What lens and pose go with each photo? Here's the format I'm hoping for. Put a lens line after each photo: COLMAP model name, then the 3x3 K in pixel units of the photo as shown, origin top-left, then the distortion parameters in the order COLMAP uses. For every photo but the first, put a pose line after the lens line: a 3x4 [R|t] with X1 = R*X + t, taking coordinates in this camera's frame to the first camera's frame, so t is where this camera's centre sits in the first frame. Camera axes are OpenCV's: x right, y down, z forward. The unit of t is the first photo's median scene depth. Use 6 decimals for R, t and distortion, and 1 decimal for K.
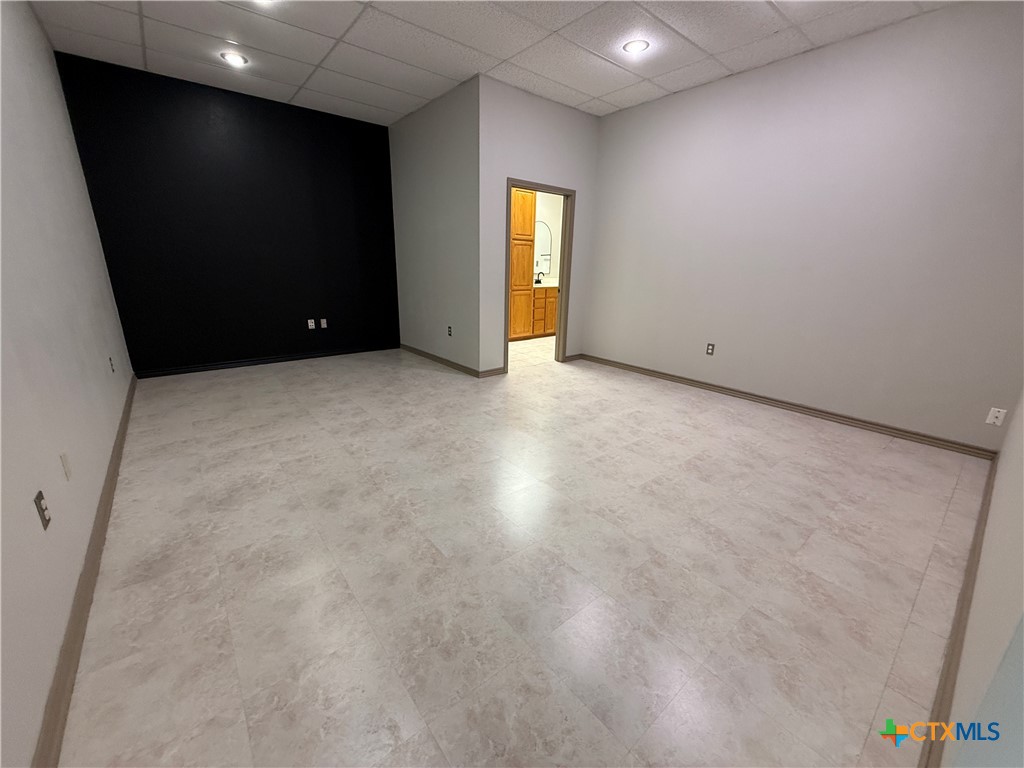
lens RADIAL K [[408.0, 0, 507.6], [0, 408.0, 379.9], [0, 0, 1]] dist [0.001539, 0.000028]
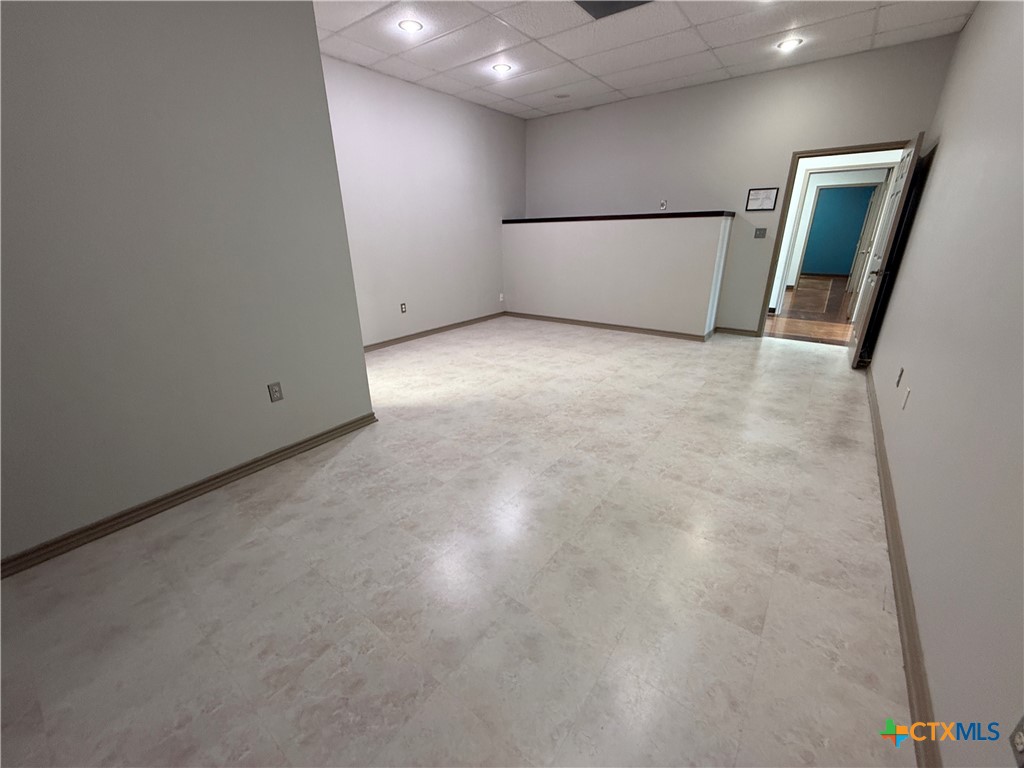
lens RADIAL K [[408.0, 0, 509.4], [0, 408.0, 383.7], [0, 0, 1]] dist [0.001539, 0.000028]
pose [[-0.235276, -0.358245, 0.903496, -1.086771], [0.276161, 0.866636, 0.415544, -0.425581], [-0.931869, 0.347278, -0.104965, 1.297251]]
